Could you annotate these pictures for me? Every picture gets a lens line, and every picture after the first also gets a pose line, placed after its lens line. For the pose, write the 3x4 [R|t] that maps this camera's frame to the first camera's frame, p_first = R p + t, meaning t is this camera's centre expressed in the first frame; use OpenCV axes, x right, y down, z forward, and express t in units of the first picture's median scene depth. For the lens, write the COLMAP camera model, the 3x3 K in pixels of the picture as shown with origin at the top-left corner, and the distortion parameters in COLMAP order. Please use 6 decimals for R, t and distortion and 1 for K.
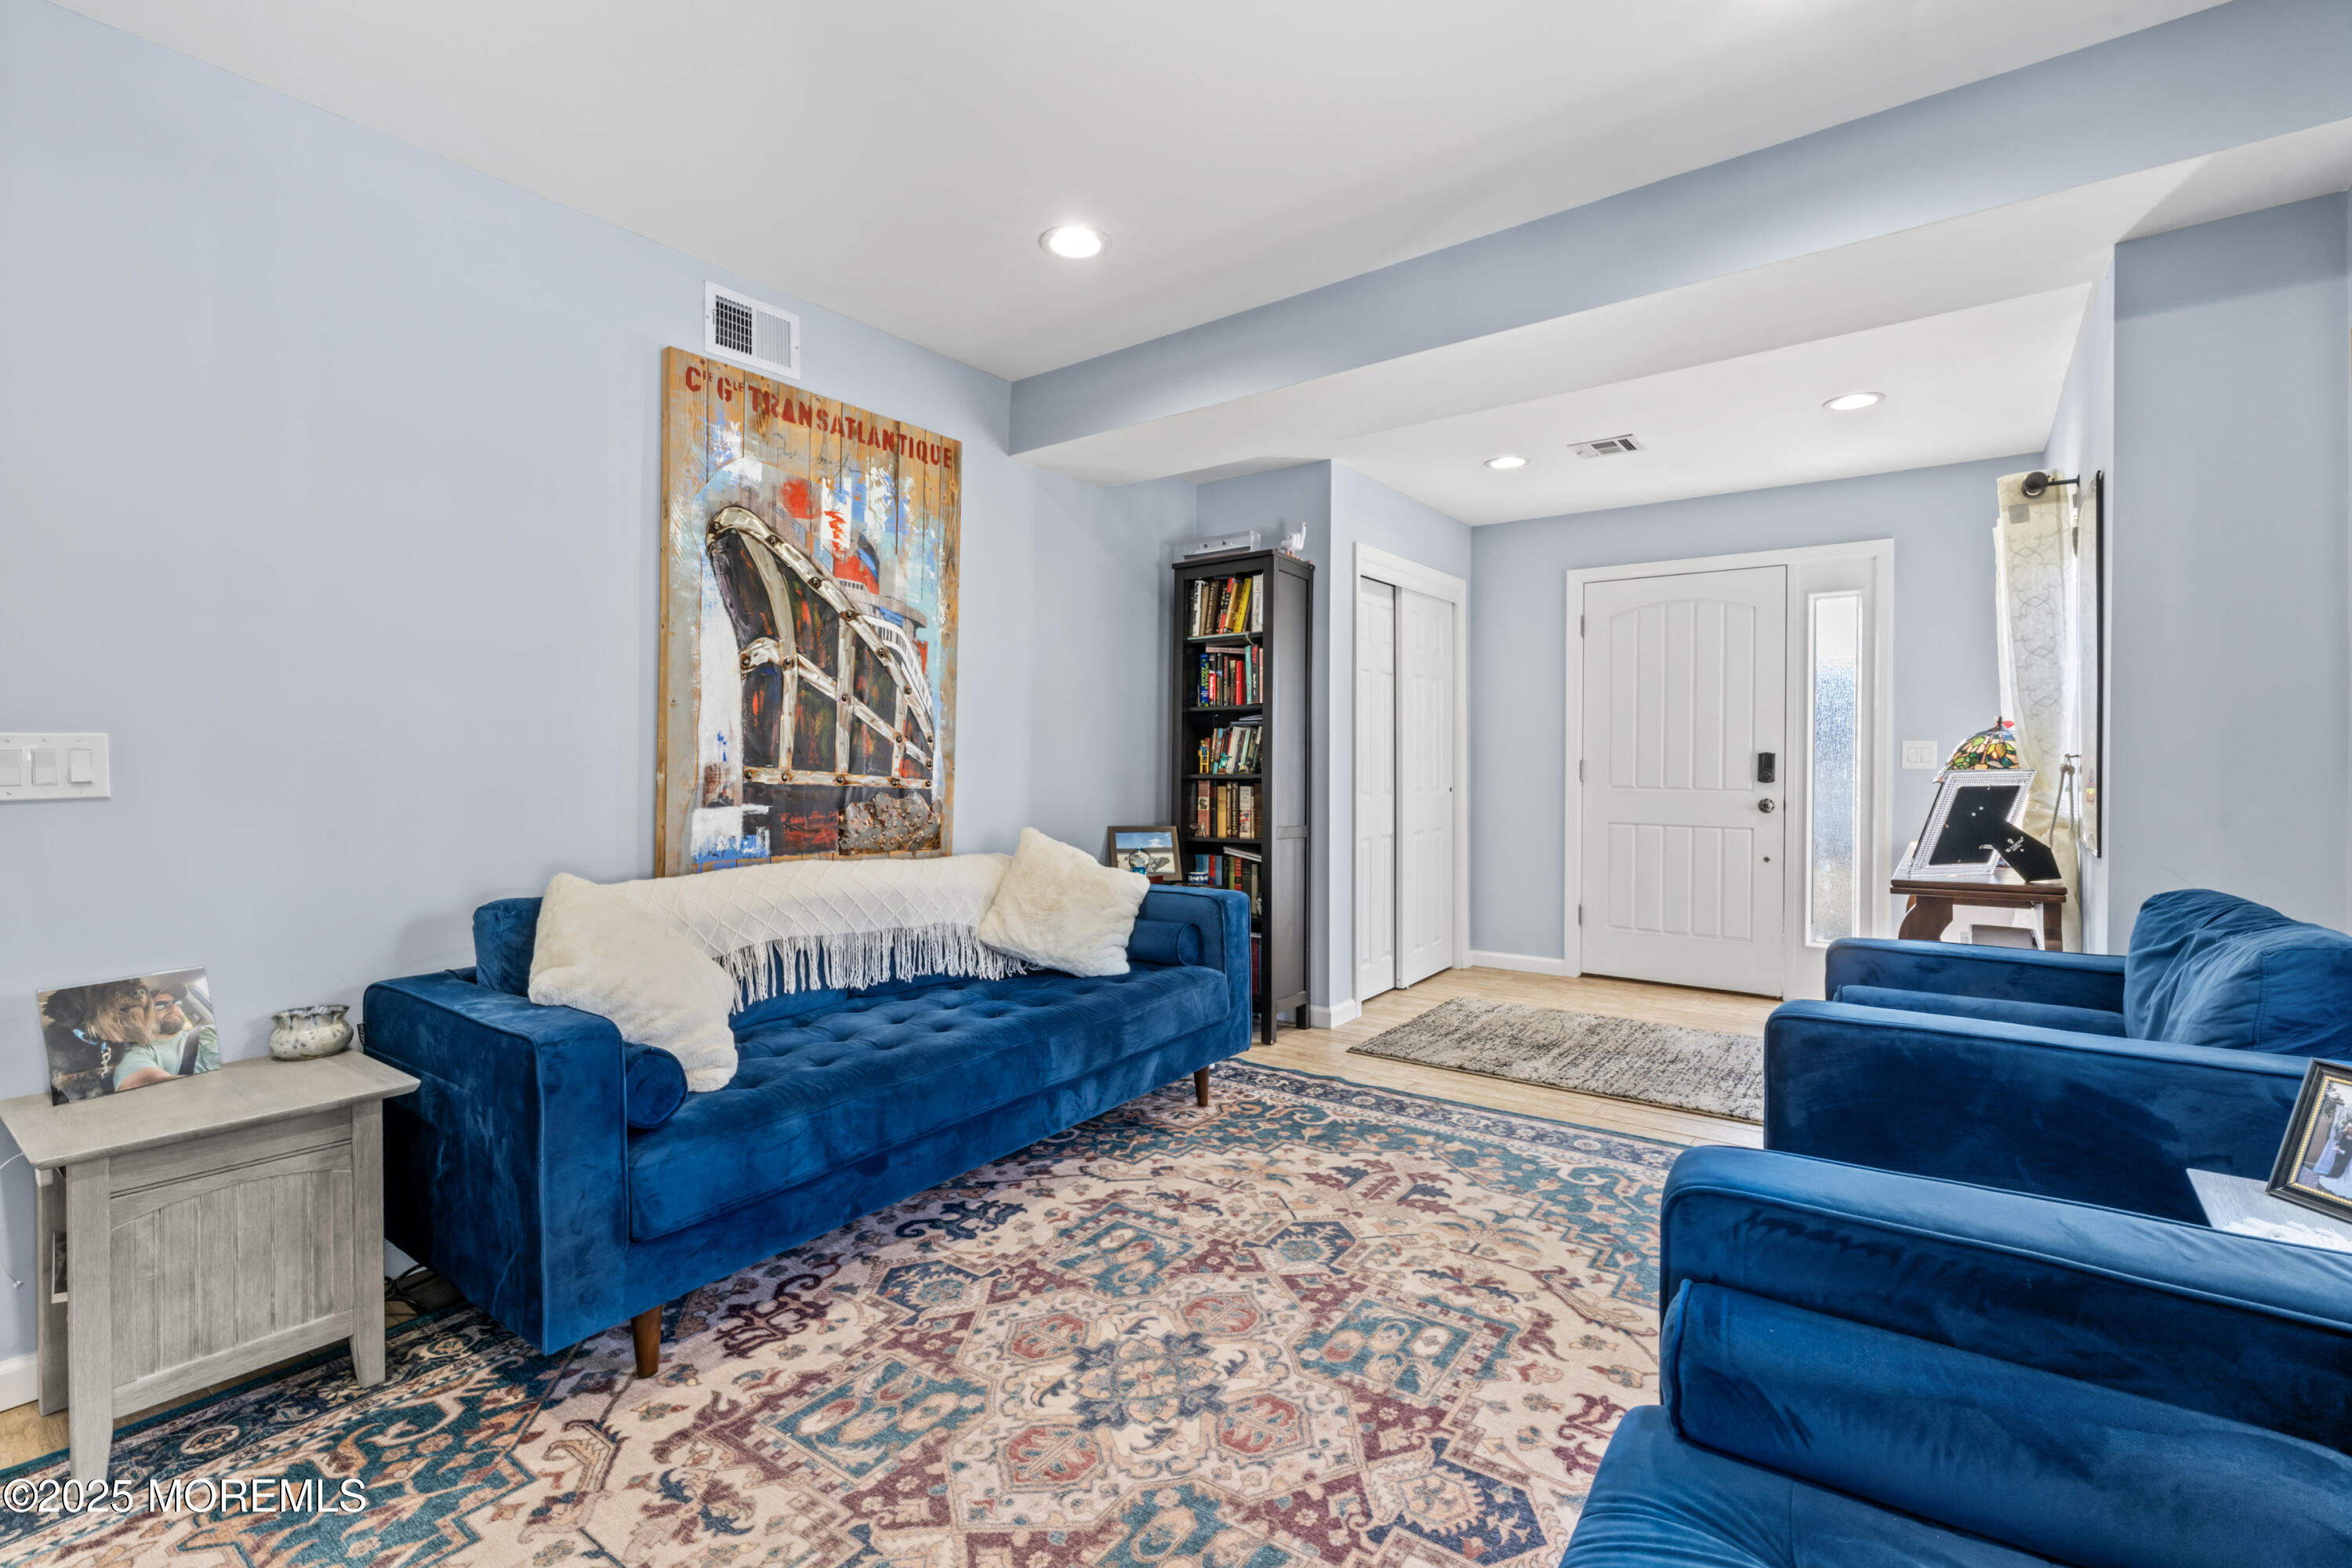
lens RADIAL K [[1053.6, 0, 1174.8], [0, 1053.6, 764.9], [0, 0, 1]] dist [-0.002789, -0.000492]
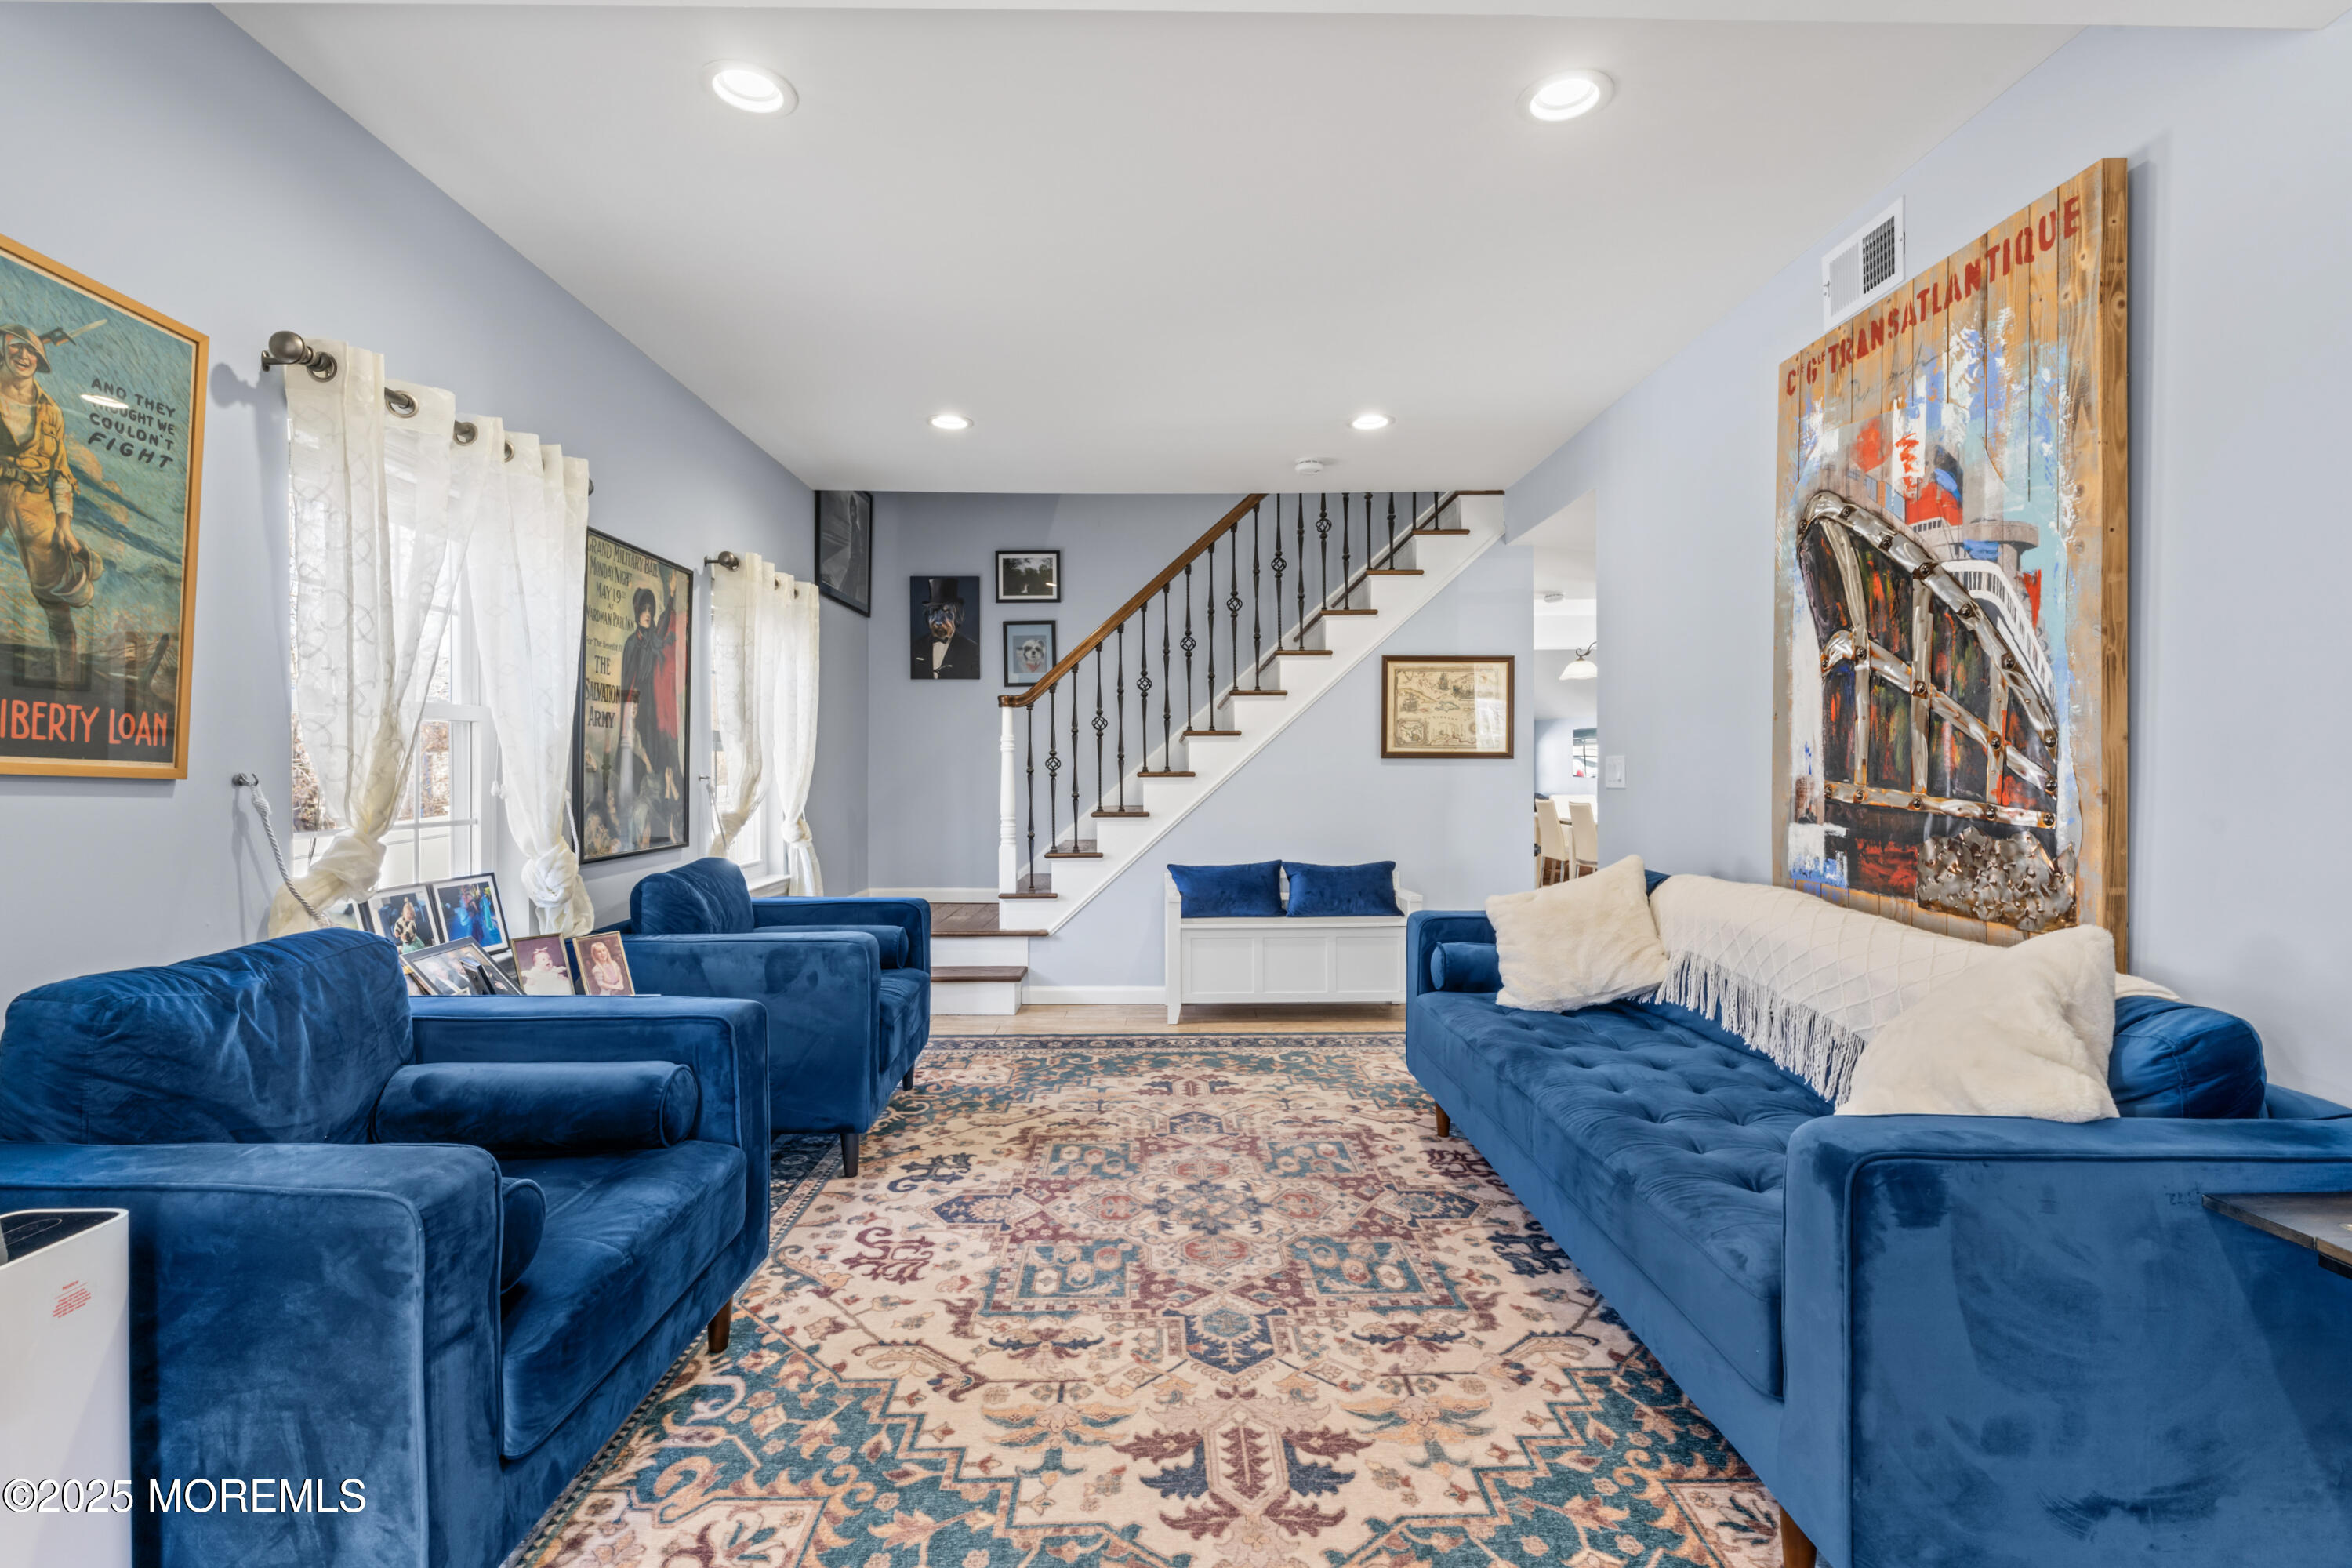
lens RADIAL K [[1053.6, 0, 1174.8], [0, 1053.6, 764.9], [0, 0, 1]] dist [-0.002789, -0.000492]
pose [[-0.795987, 0.005559, -0.605288, 0.580373], [0.000855, 0.999967, 0.008059, -0.020021], [0.605313, 0.005897, -0.795966, 1.403865]]
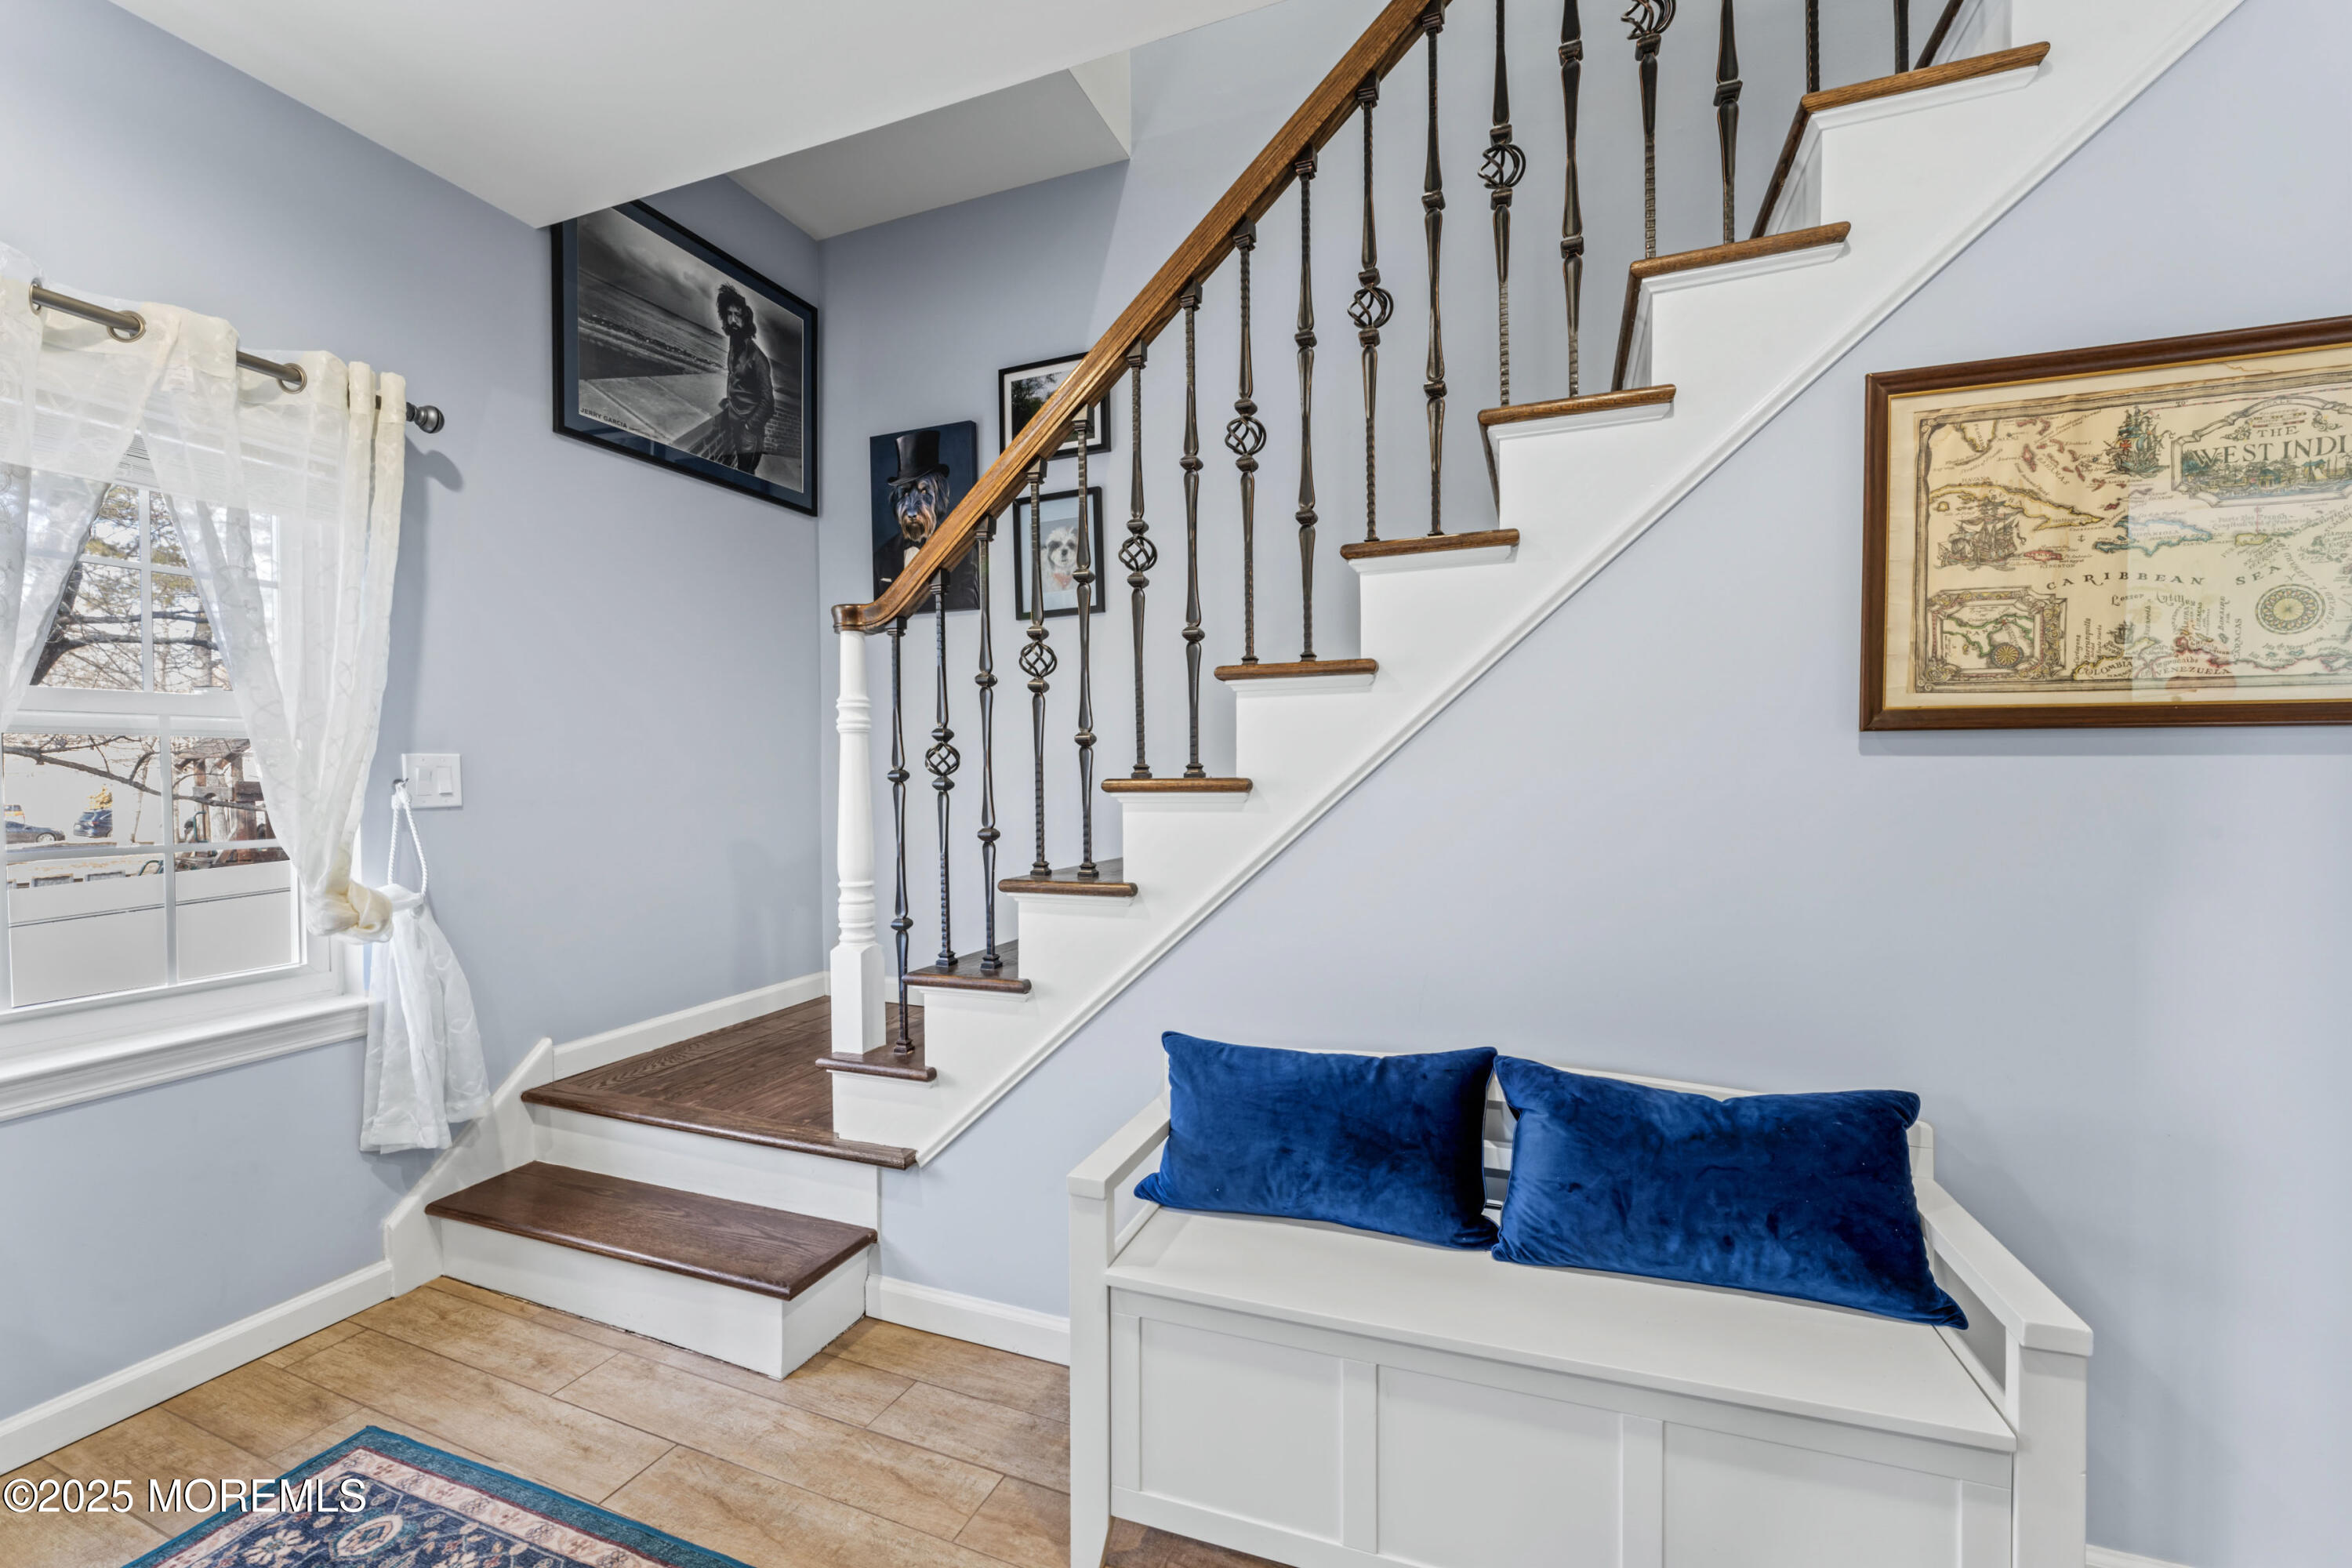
lens RADIAL K [[969.2, 0, 1167.9], [0, 969.2, 783.5], [0, 0, 1]] dist [-0.001510, -0.000368]
pose [[-0.965926, 0.015678, -0.258343, -0.321336], [0.009735, 0.999658, 0.024268, -0.005307], [0.258635, 0.020926, -0.965748, 0.570834]]
